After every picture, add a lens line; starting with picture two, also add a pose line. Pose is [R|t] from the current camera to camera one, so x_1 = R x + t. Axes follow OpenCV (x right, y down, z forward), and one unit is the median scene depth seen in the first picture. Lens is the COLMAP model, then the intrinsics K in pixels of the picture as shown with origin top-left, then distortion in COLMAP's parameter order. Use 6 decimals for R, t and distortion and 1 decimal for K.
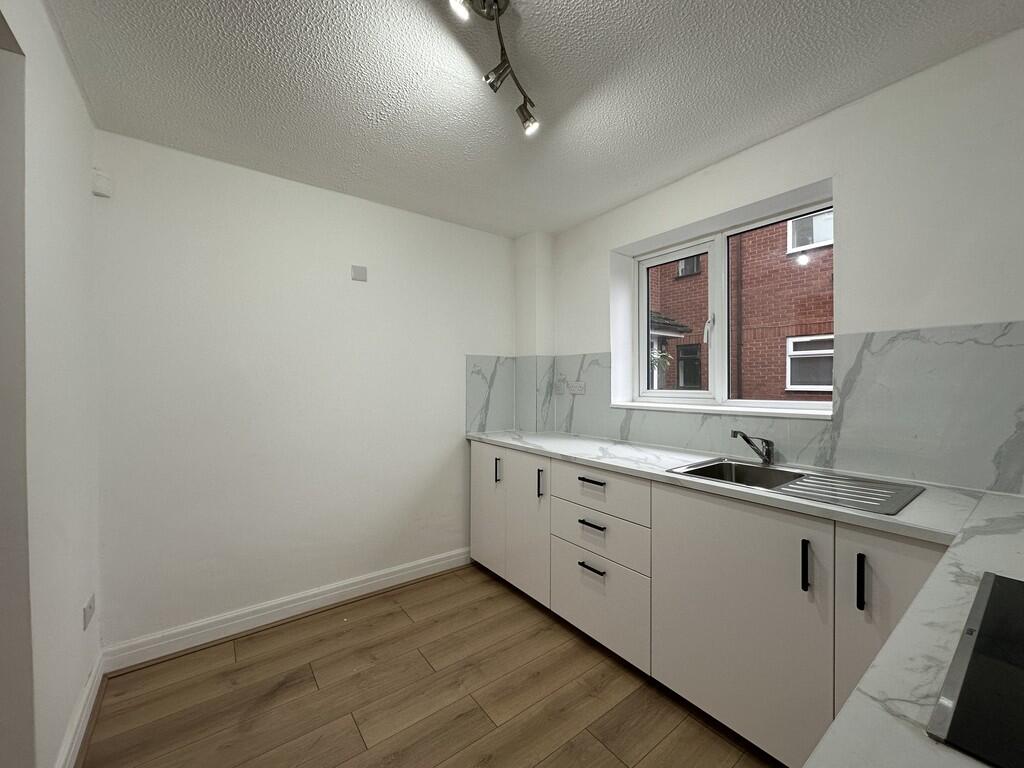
lens RADIAL K [[405.5, 0, 509.6], [0, 405.5, 383.6], [0, 0, 1]] dist [-0.014447, -0.000026]
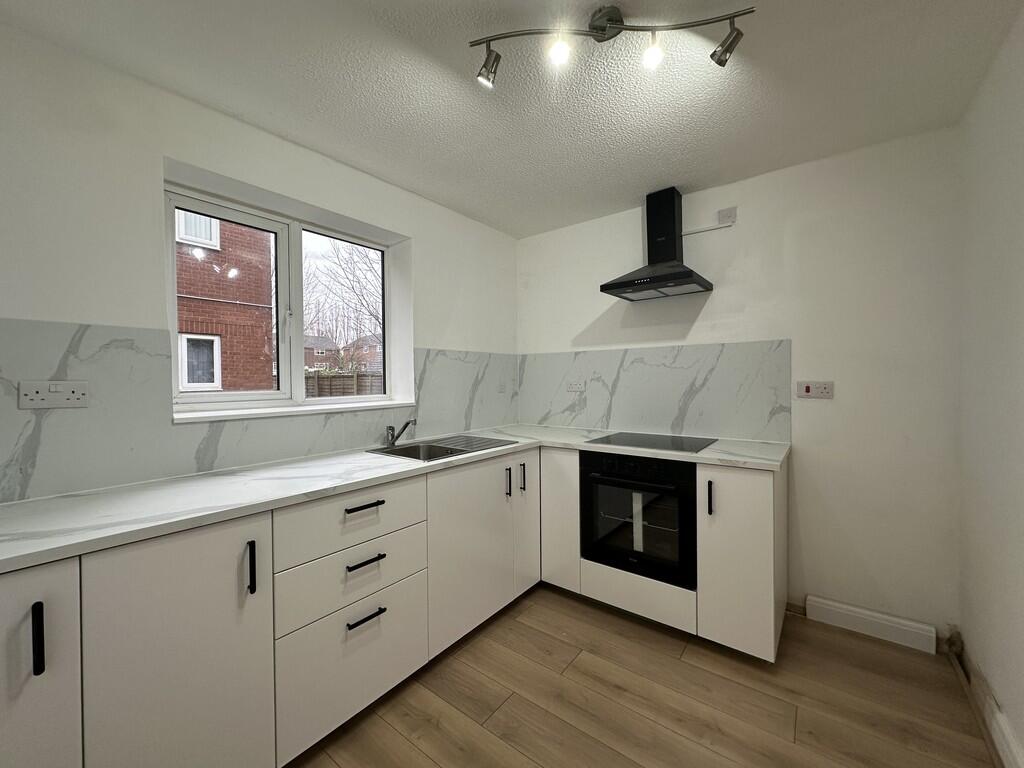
lens RADIAL K [[405.5, 0, 509.6], [0, 405.5, 383.6], [0, 0, 1]] dist [-0.014447, -0.000026]
pose [[-0.274184, -0.005507, 0.961661, -0.492467], [0.012734, 0.999875, 0.009357, 0.001178], [-0.961593, 0.014811, -0.274080, 0.752224]]
